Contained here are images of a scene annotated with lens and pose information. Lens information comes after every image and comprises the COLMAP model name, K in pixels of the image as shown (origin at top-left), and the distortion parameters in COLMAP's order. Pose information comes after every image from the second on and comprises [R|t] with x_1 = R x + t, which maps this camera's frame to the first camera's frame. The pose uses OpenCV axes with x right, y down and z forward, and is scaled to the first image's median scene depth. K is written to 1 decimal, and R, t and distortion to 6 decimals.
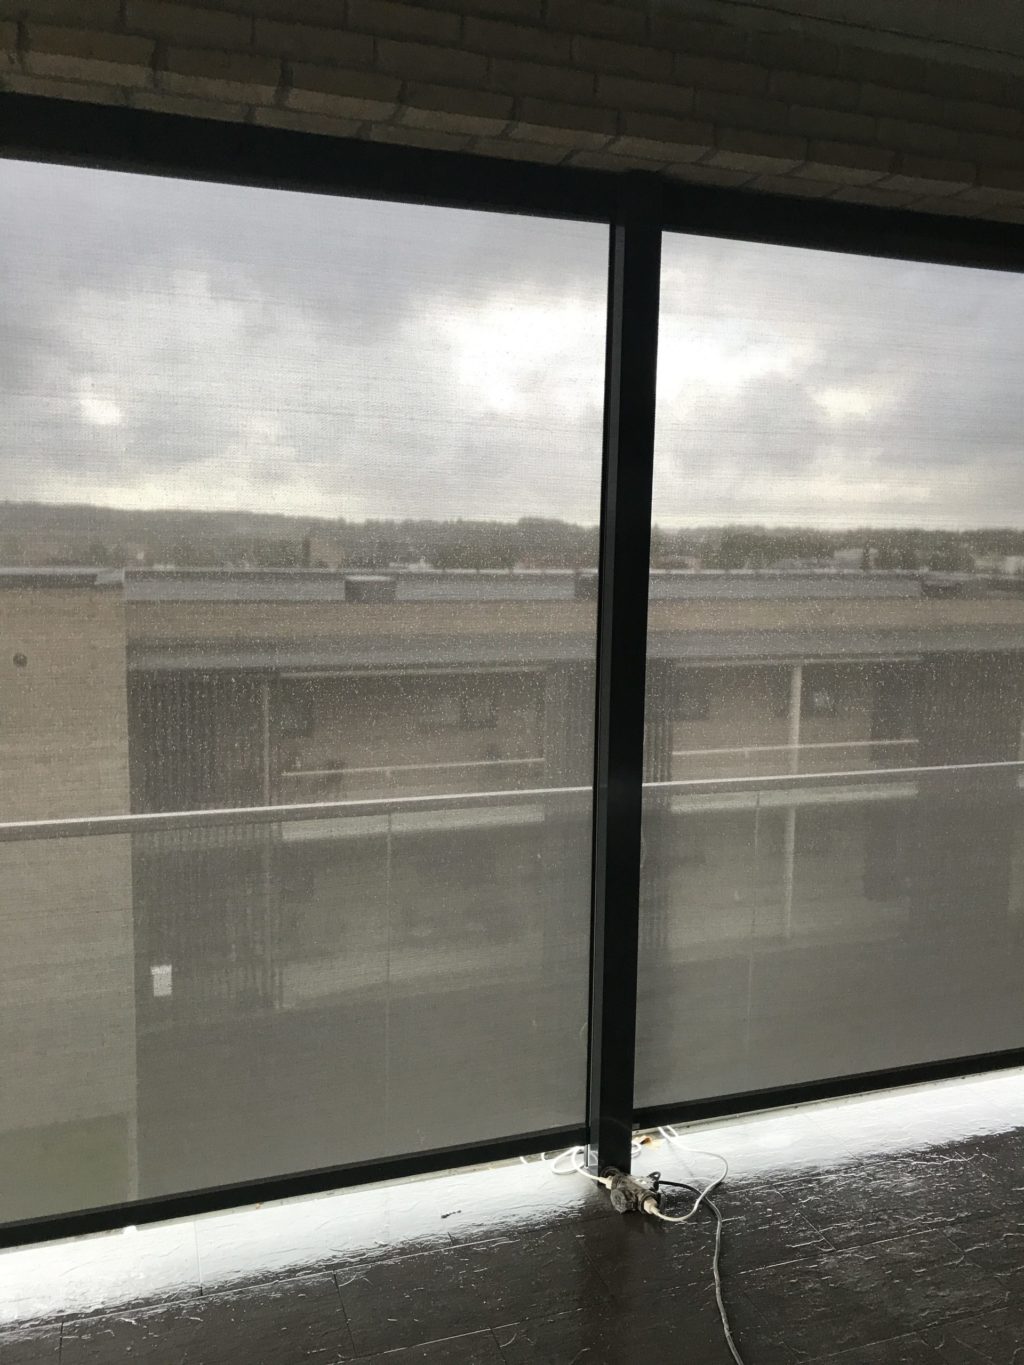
lens RADIAL K [[1110.4, 0, 511.0], [0, 1110.4, 683.6], [0, 0, 1]] dist [0.000677, -0.012617]
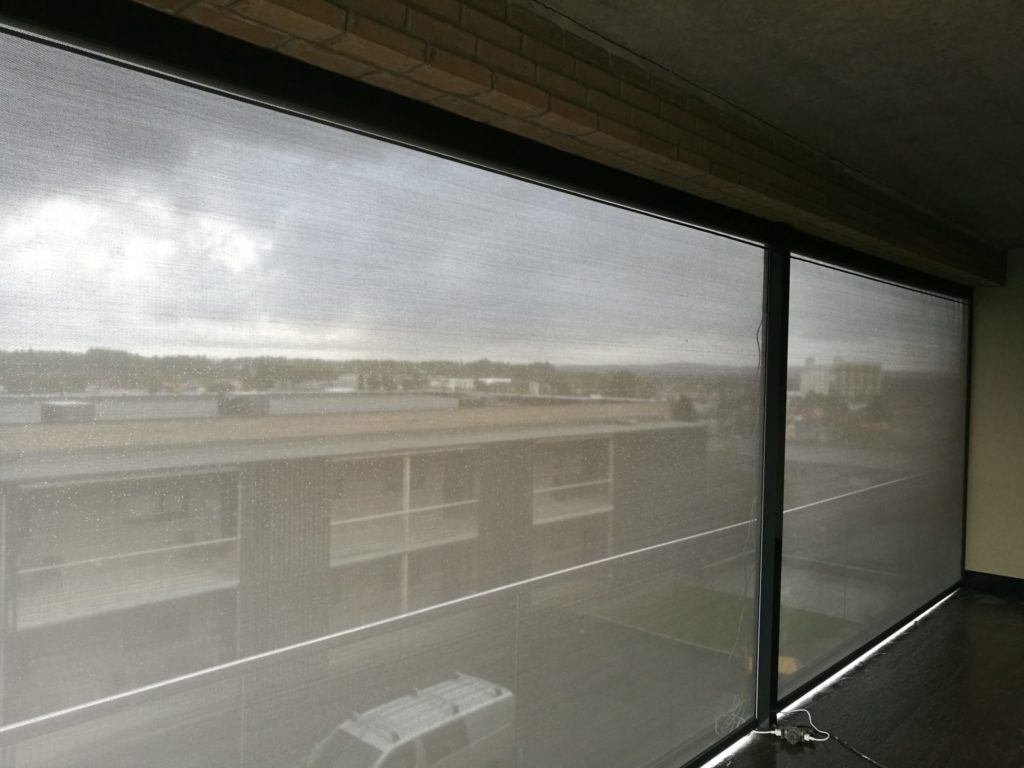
lens RADIAL K [[810.3, 0, 512.8], [0, 810.3, 383.8], [0, 0, 1]] dist [0.010813, 0.001730]
pose [[0.869568, -0.007463, 0.493757, -0.144165], [0.060244, 0.994020, -0.091073, -0.004679], [-0.490125, 0.108940, 0.864818, -0.009033]]
